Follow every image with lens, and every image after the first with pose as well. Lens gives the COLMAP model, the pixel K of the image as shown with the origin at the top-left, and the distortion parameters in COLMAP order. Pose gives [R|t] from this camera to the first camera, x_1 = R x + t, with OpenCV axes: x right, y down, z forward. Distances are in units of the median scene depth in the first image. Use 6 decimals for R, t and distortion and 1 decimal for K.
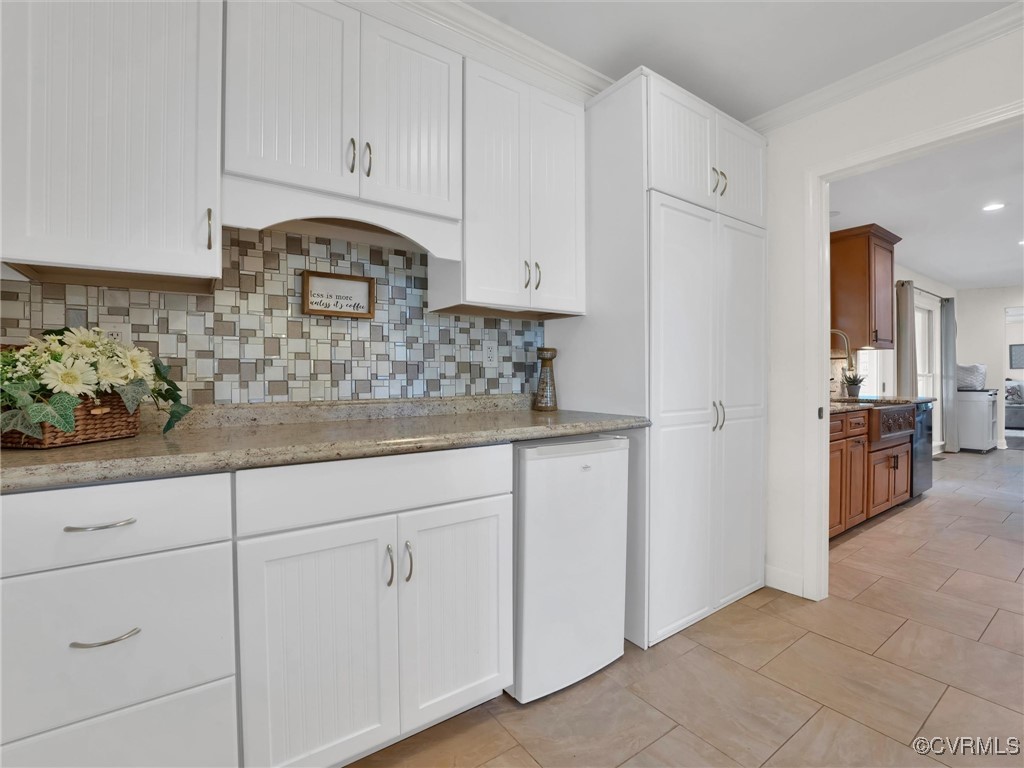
lens RADIAL K [[489.5, 0, 493.6], [0, 489.5, 379.0], [0, 0, 1]] dist [-0.021529, 0.001680]
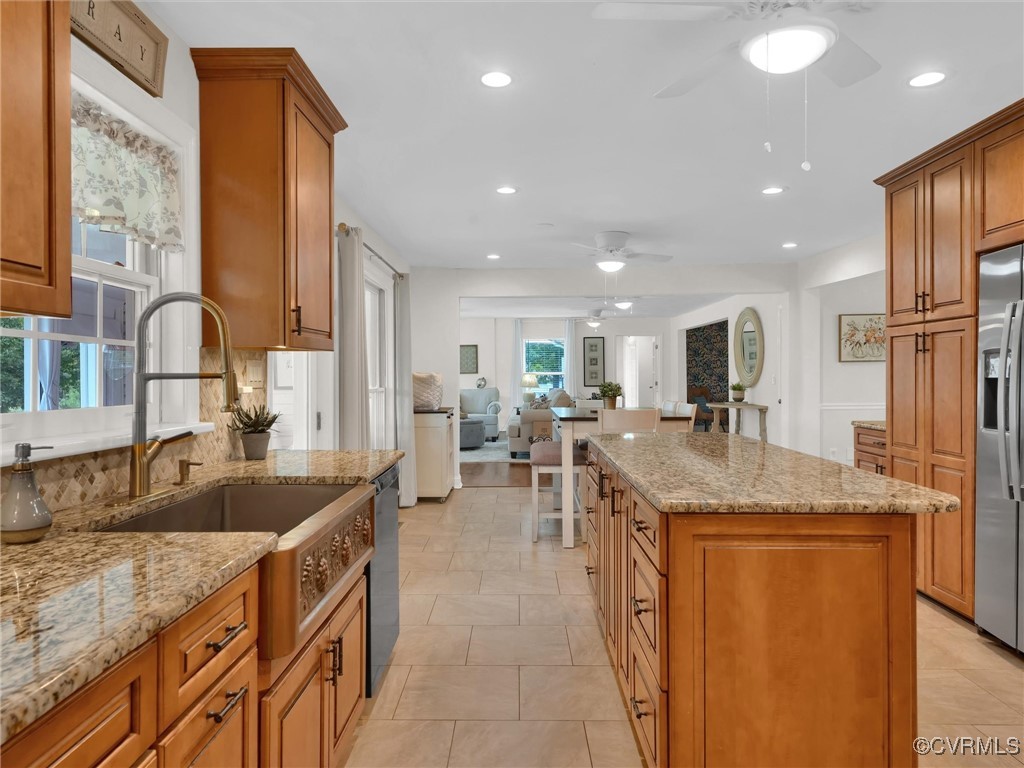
lens RADIAL K [[576.3, 0, 510.6], [0, 576.3, 366.6], [0, 0, 1]] dist [0.001208, 0.000420]
pose [[0.553511, 0.001145, 0.832841, 0.405171], [0.006195, 0.999966, -0.005492, -0.038283], [-0.832819, 0.008200, 0.553485, 0.483197]]
